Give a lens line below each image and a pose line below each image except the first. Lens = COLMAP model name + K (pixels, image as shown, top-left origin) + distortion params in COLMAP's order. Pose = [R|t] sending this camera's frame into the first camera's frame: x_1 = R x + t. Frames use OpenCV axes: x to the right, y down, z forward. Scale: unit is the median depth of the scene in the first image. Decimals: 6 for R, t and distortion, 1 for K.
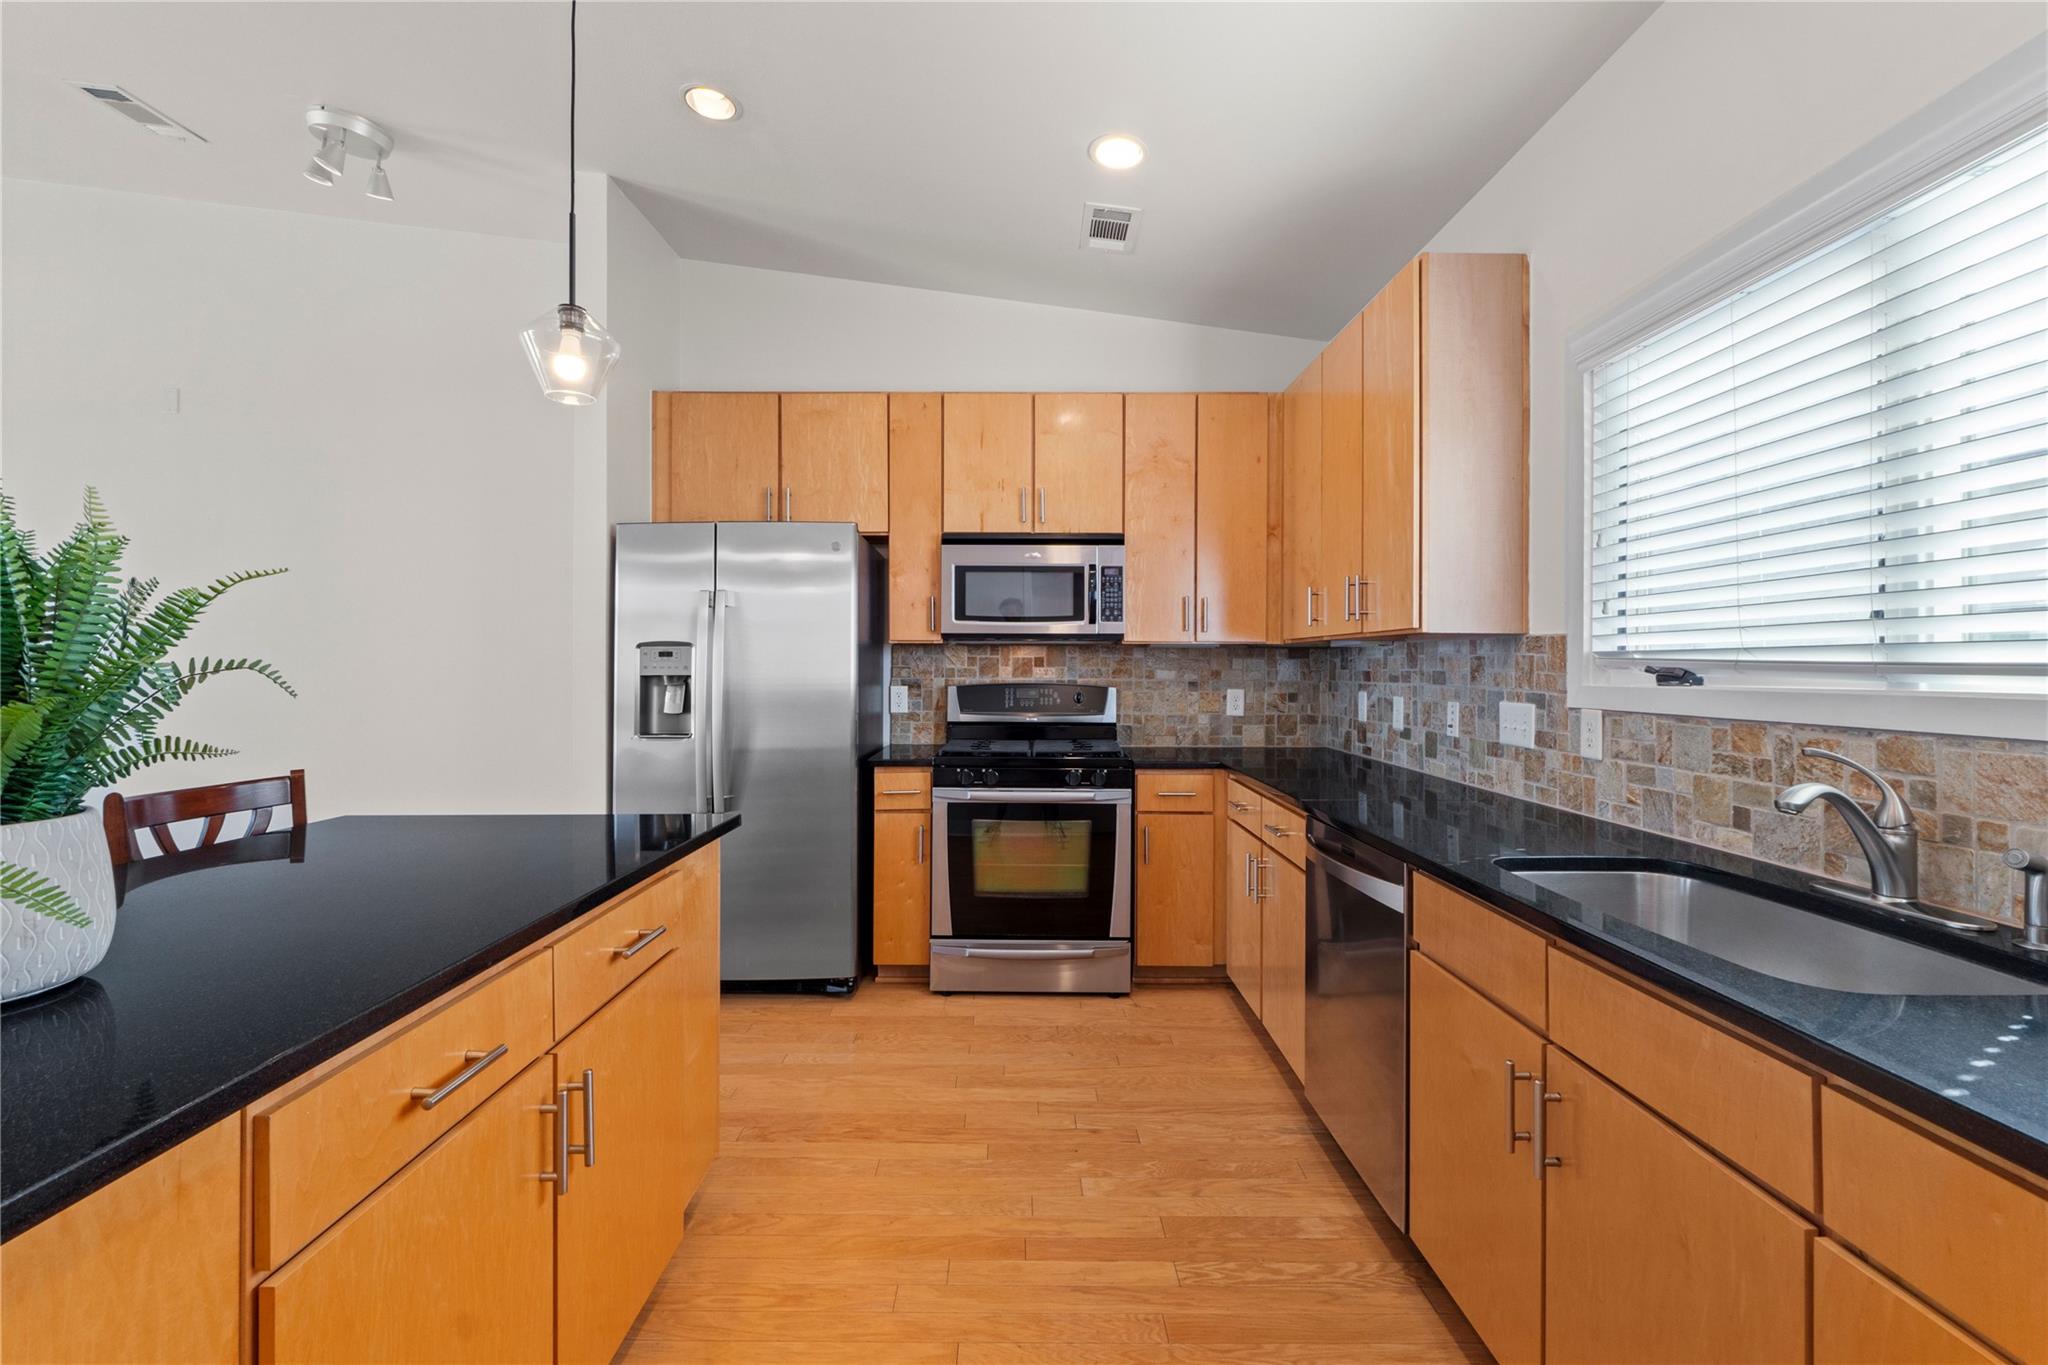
lens RADIAL K [[885.6, 0, 1025.8], [0, 885.6, 661.9], [0, 0, 1]] dist [-0.008042, 0.000773]
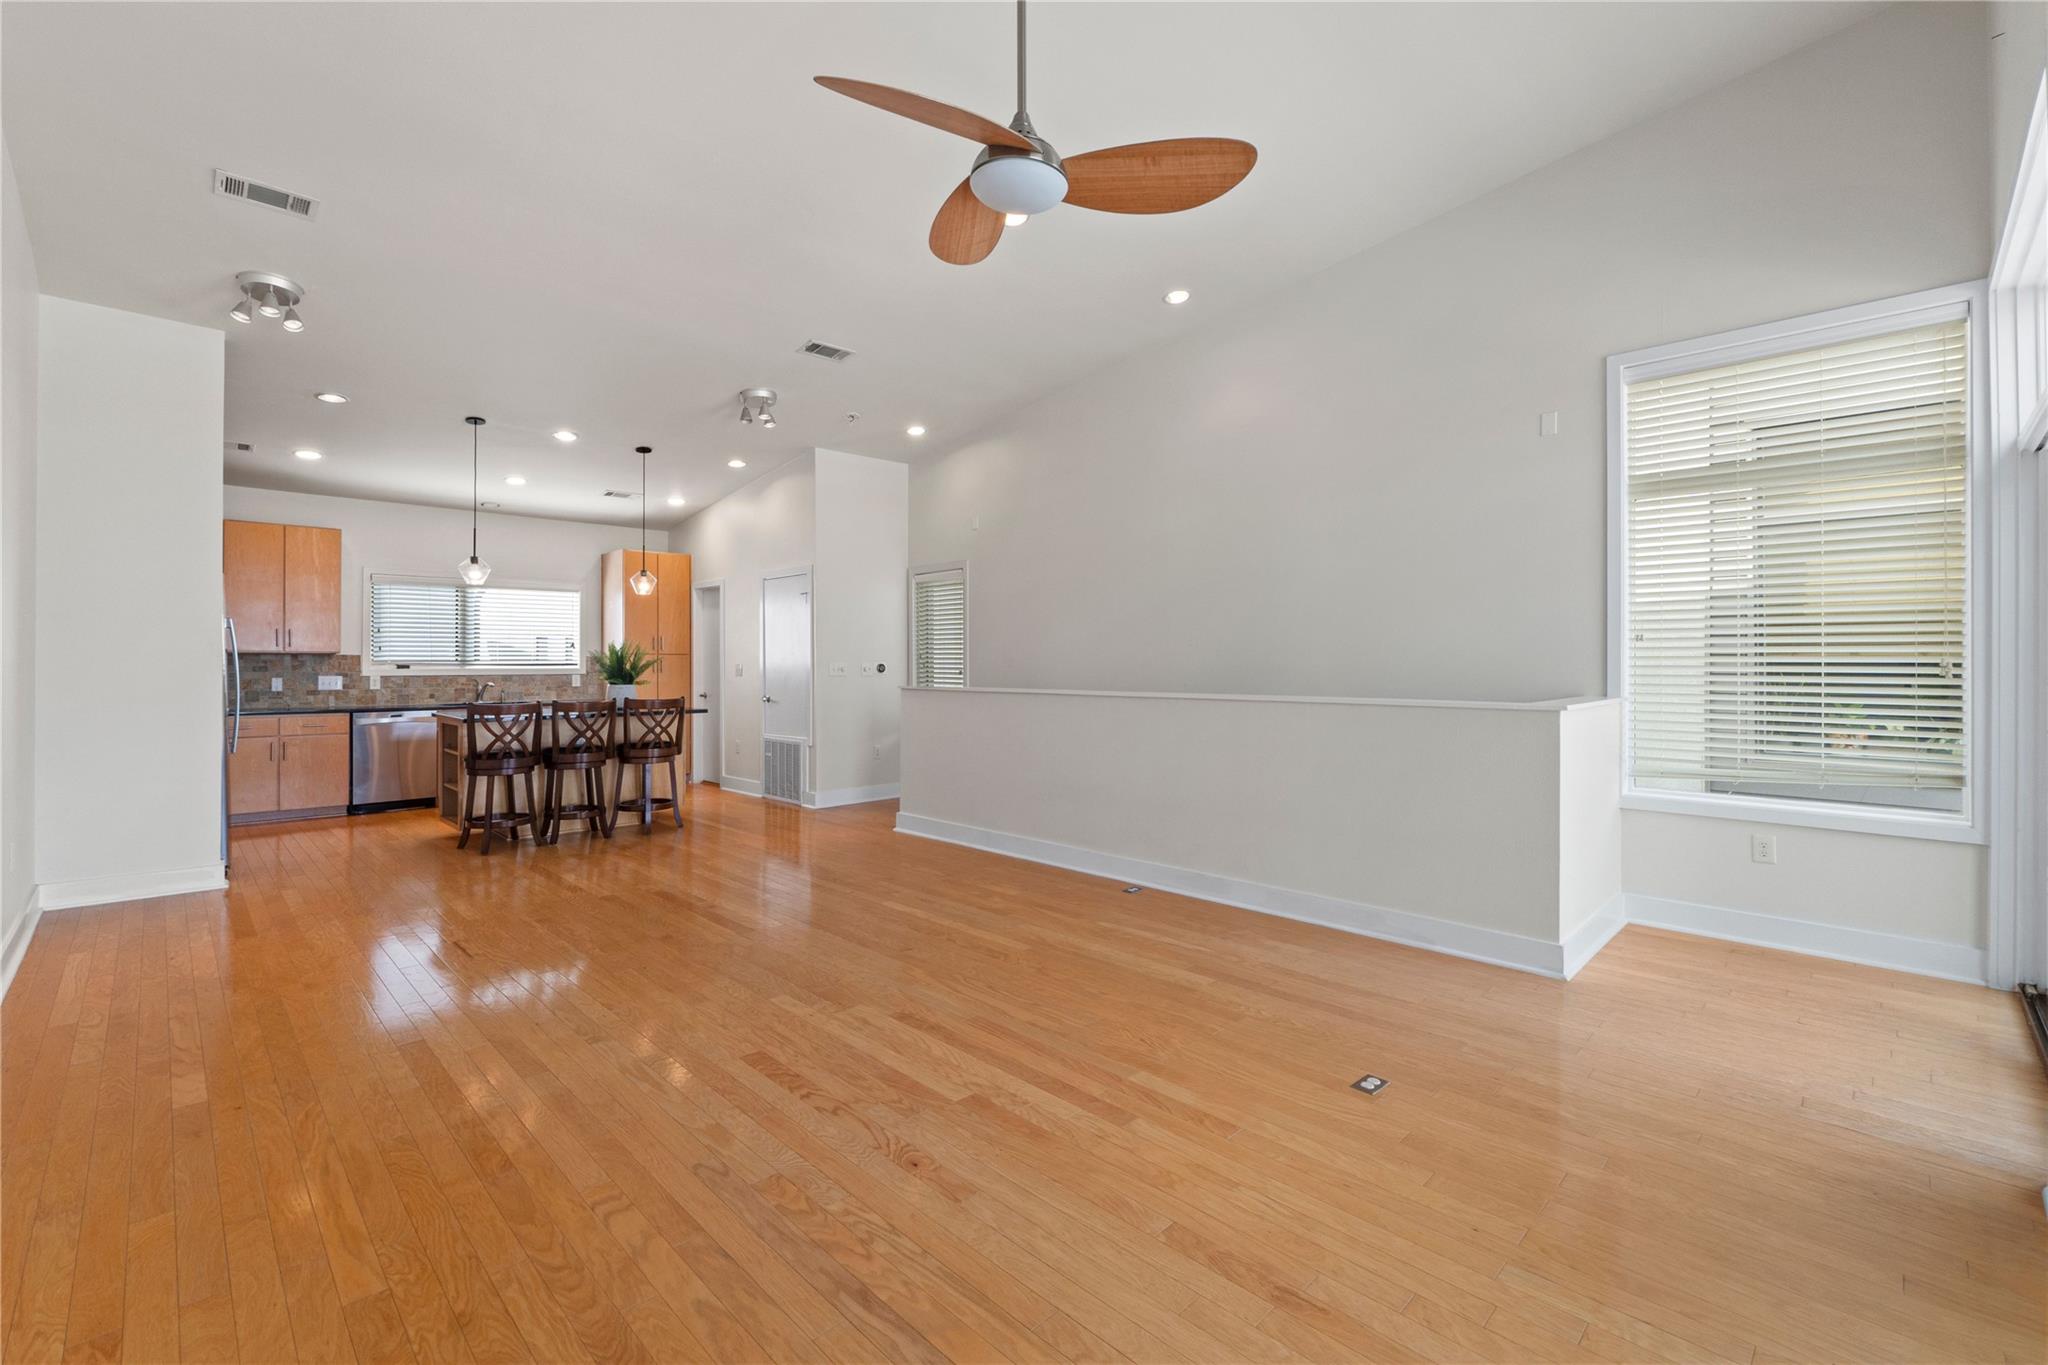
lens RADIAL K [[885.6, 0, 1011.3], [0, 885.6, 653.9], [0, 0, 1]] dist [-0.008042, 0.000773]
pose [[-0.690942, 0.009548, 0.722847, -2.879107], [-0.001909, 0.999885, -0.015032, 0.008630], [-0.722908, -0.011766, -0.690844, 1.217888]]
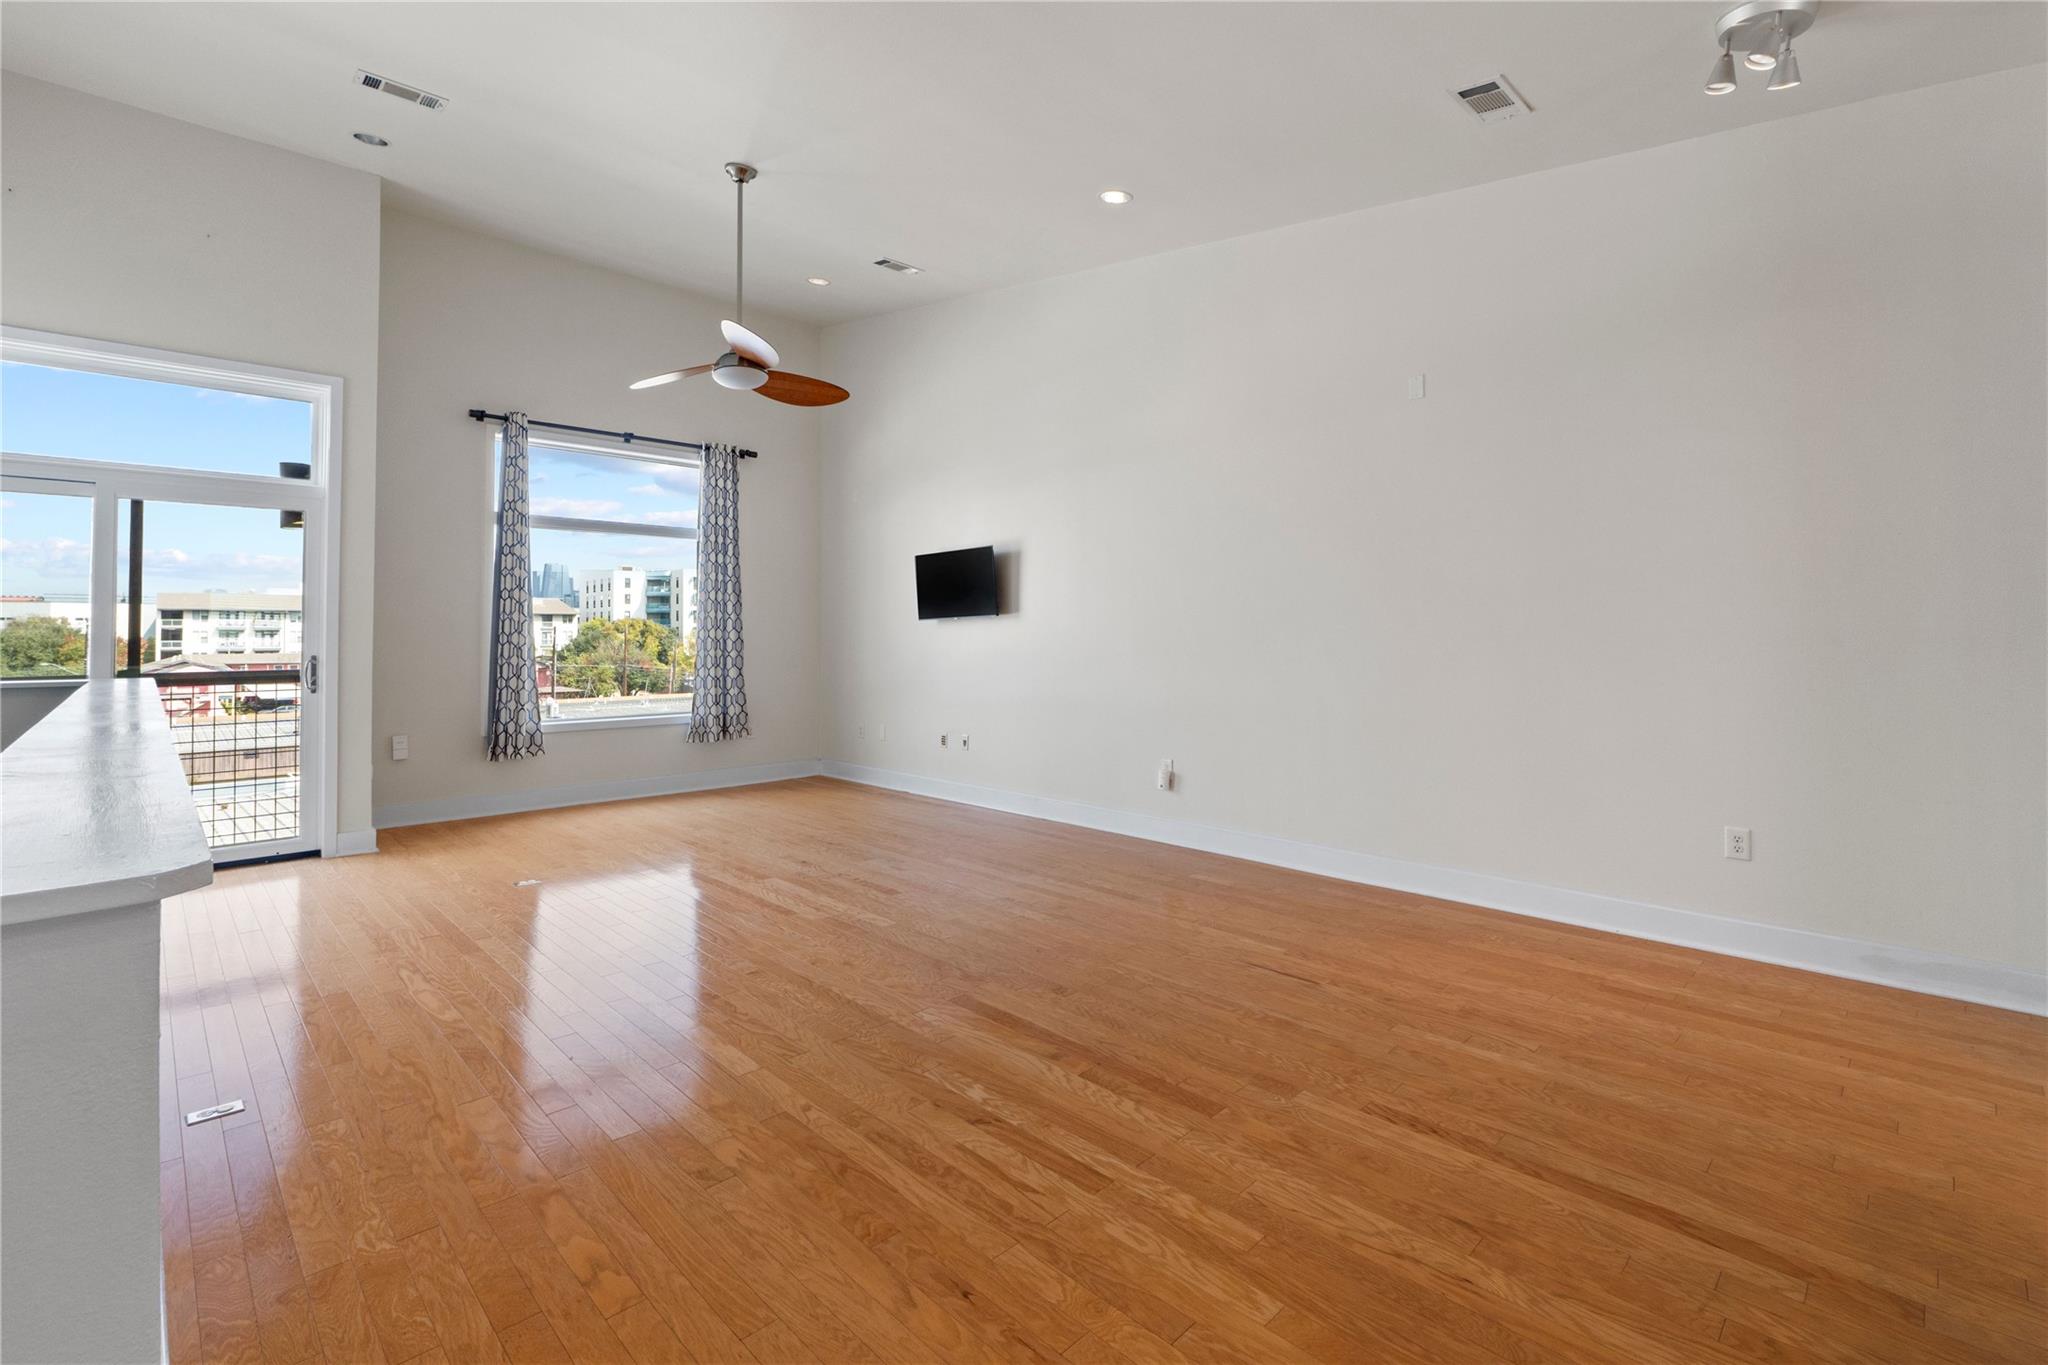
lens RADIAL K [[885.6, 0, 1019.9], [0, 885.6, 617.9], [0, 0, 1]] dist [-0.008042, 0.000773]
pose [[0.696952, -0.015304, -0.716954, -0.751571], [0.005242, 0.999854, -0.016247, 0.000501], [0.717099, 0.007565, 0.696931, -0.143268]]
